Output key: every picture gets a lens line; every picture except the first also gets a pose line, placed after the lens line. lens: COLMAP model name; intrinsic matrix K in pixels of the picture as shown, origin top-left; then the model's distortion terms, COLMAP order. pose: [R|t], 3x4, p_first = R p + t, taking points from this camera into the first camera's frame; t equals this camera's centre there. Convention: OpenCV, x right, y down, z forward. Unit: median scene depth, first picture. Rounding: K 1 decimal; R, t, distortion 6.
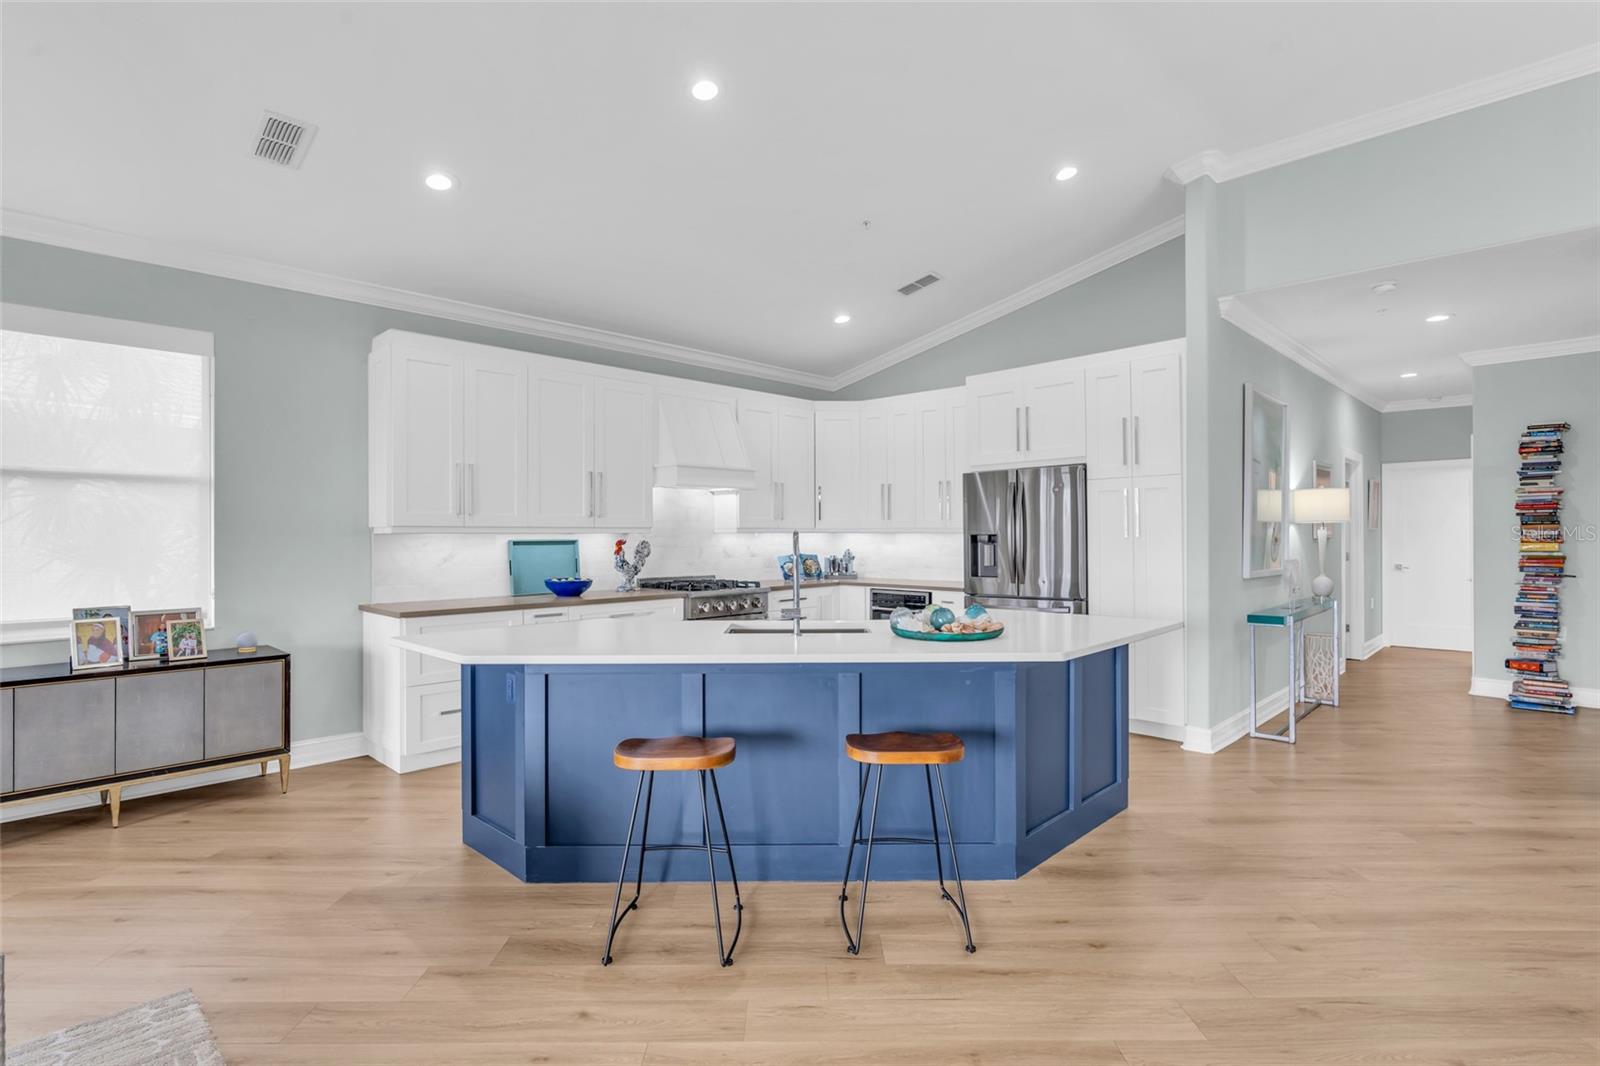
lens RADIAL K [[788.8, 0, 800.0], [0, 788.8, 533.0], [0, 0, 1]] dist [-0.009914, 0.001134]
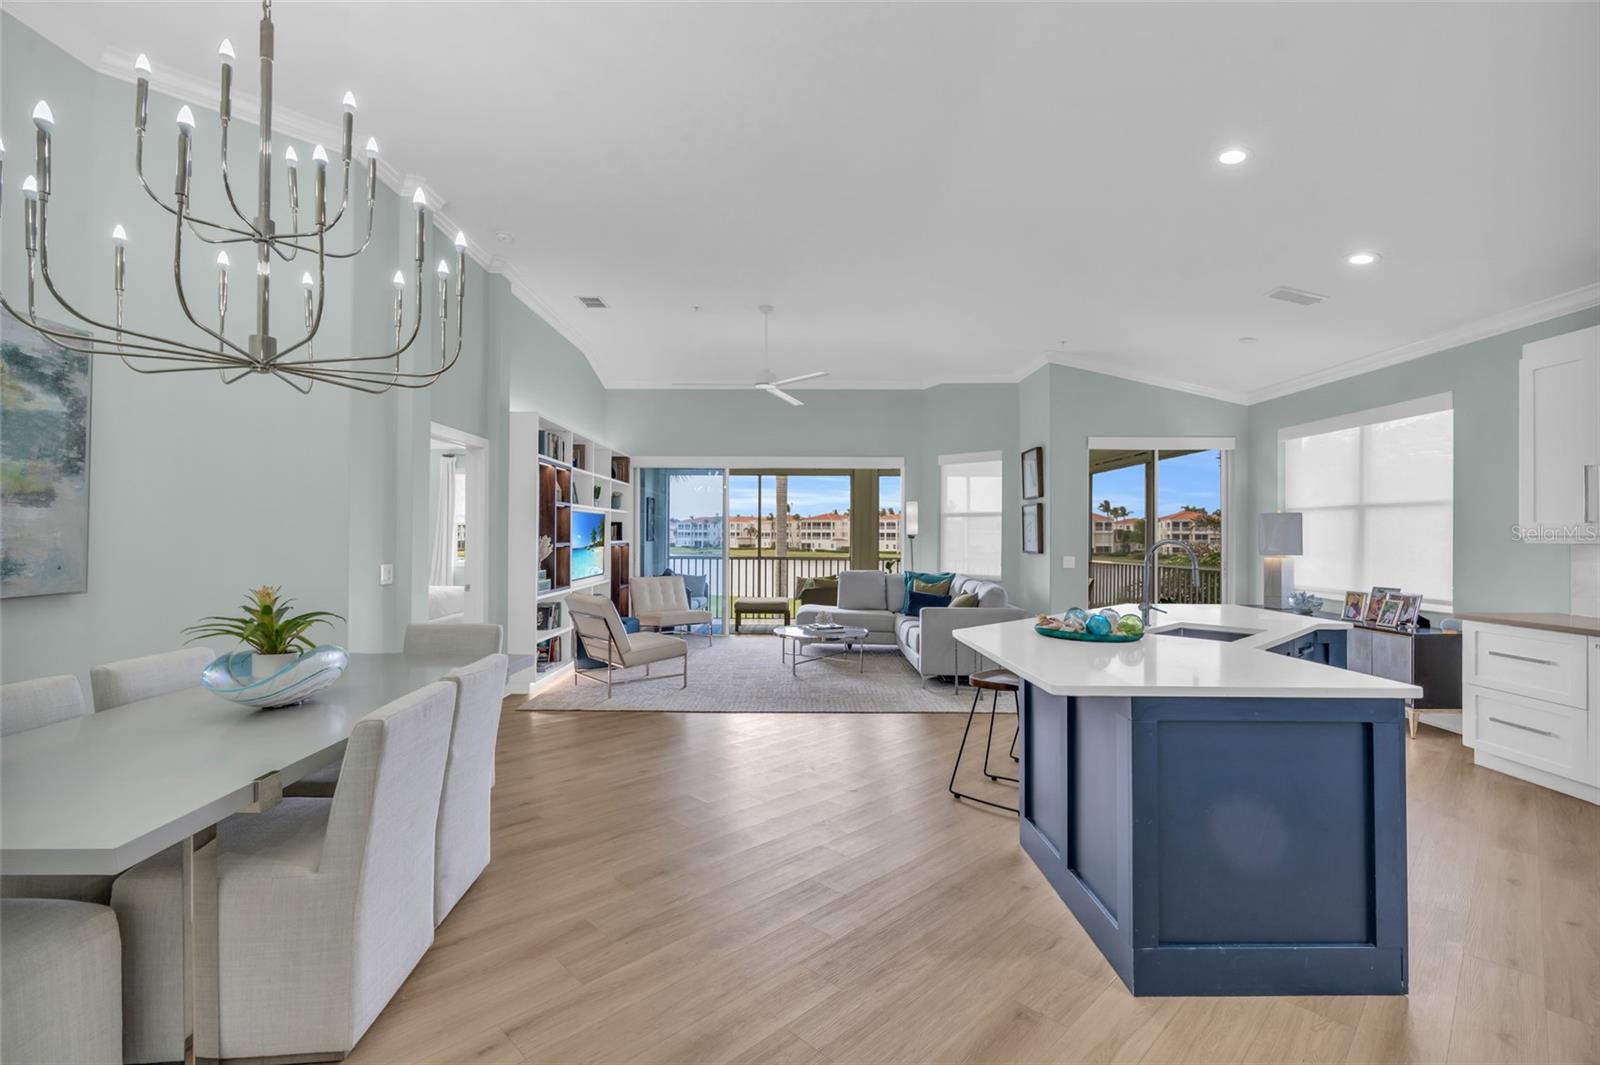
lens RADIAL K [[719.5, 0, 795.8], [0, 719.5, 532.4], [0, 0, 1]] dist [-0.002754, 0.000014]
pose [[-0.716673, -0.005467, -0.697387, 0.788771], [-0.003670, 0.999985, -0.004068, -0.005639], [0.697399, -0.000356, -0.716683, 0.966591]]
